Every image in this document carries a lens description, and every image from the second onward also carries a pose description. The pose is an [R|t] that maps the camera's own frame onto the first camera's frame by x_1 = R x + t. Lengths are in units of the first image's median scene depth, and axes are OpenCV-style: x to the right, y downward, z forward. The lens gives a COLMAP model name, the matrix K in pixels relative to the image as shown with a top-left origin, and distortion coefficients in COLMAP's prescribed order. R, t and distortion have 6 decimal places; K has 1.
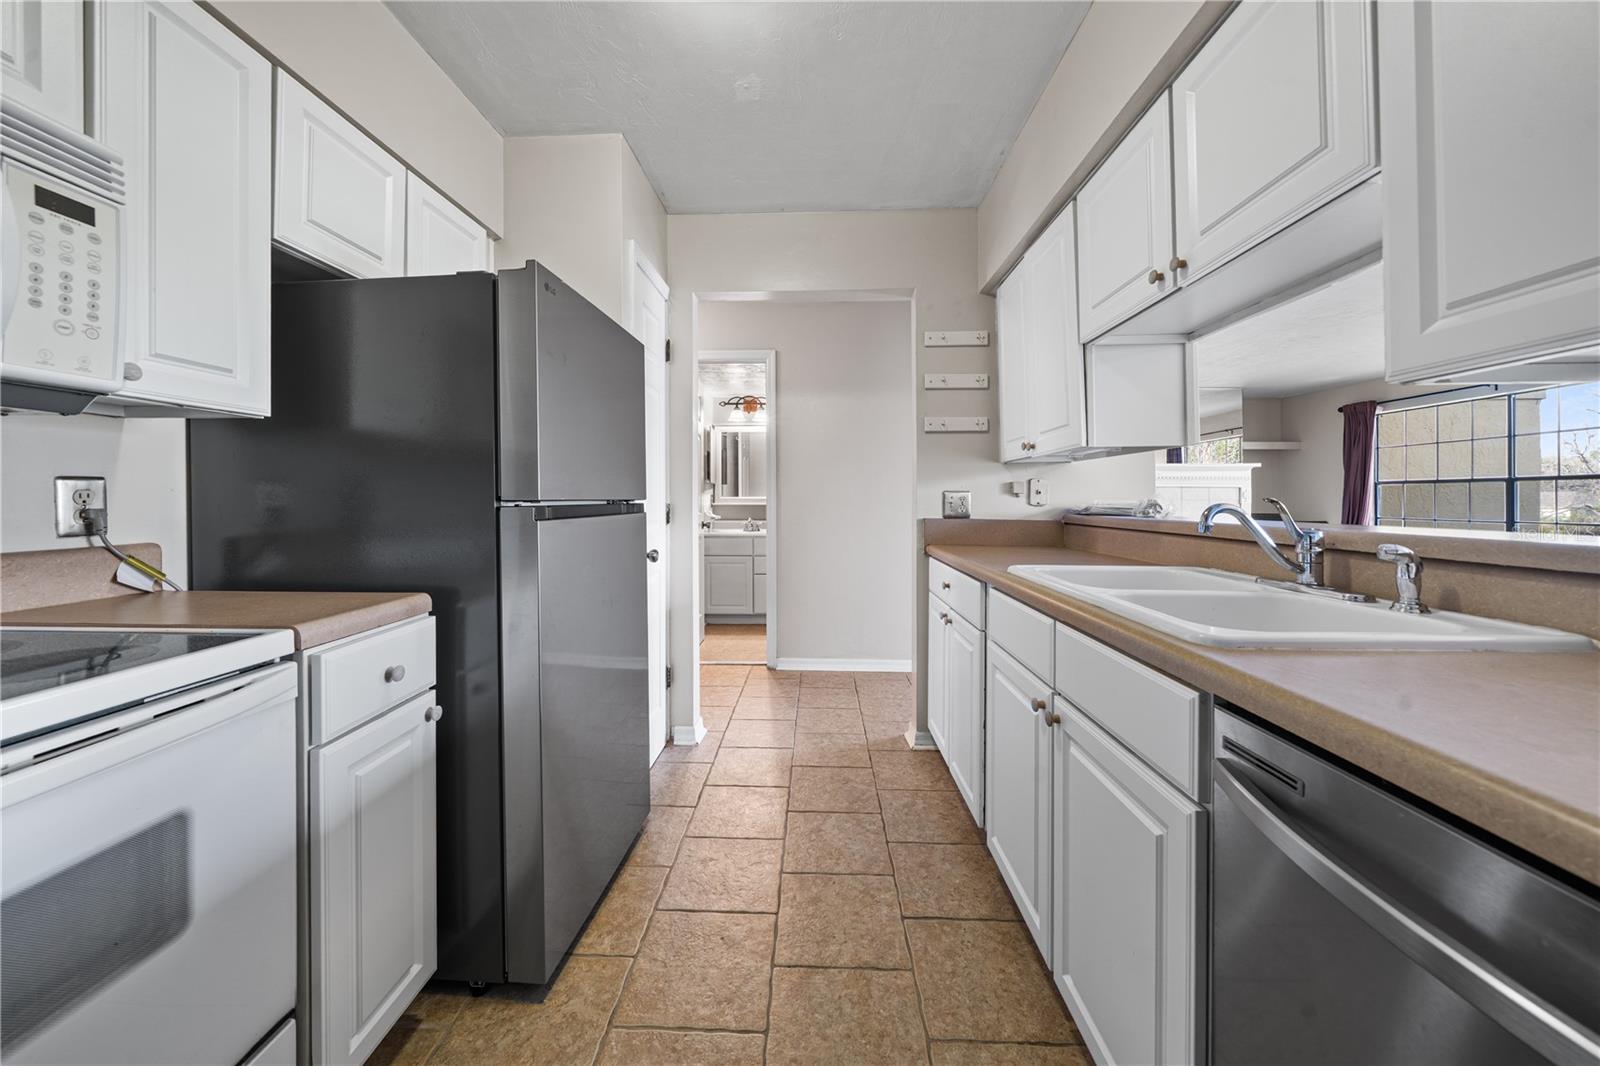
lens RADIAL K [[560.9, 0, 786.7], [0, 560.9, 500.1], [0, 0, 1]] dist [-0.004726, 0.000694]
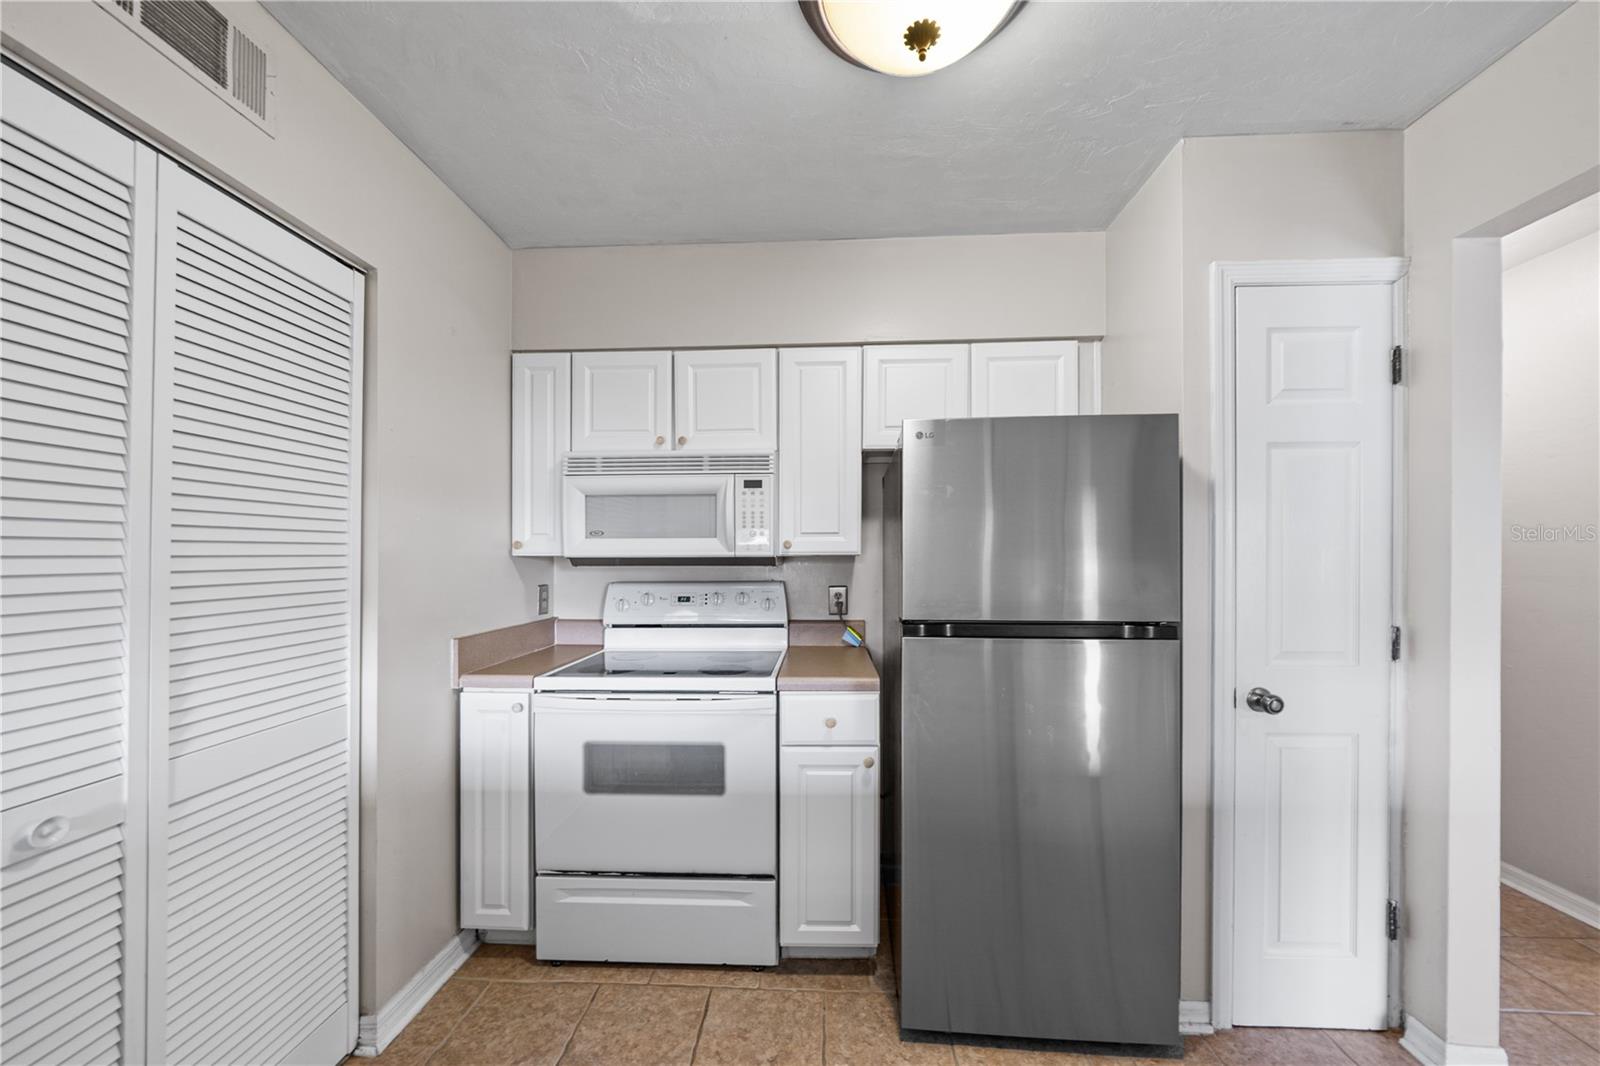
lens RADIAL K [[560.9, 0, 809.8], [0, 560.9, 560.9], [0, 0, 1]] dist [-0.004726, 0.000694]
pose [[0.016844, 0.003983, -0.999850, 0.792200], [-0.002950, 0.999988, 0.003934, -0.138199], [0.999854, 0.002884, 0.016856, 0.825856]]
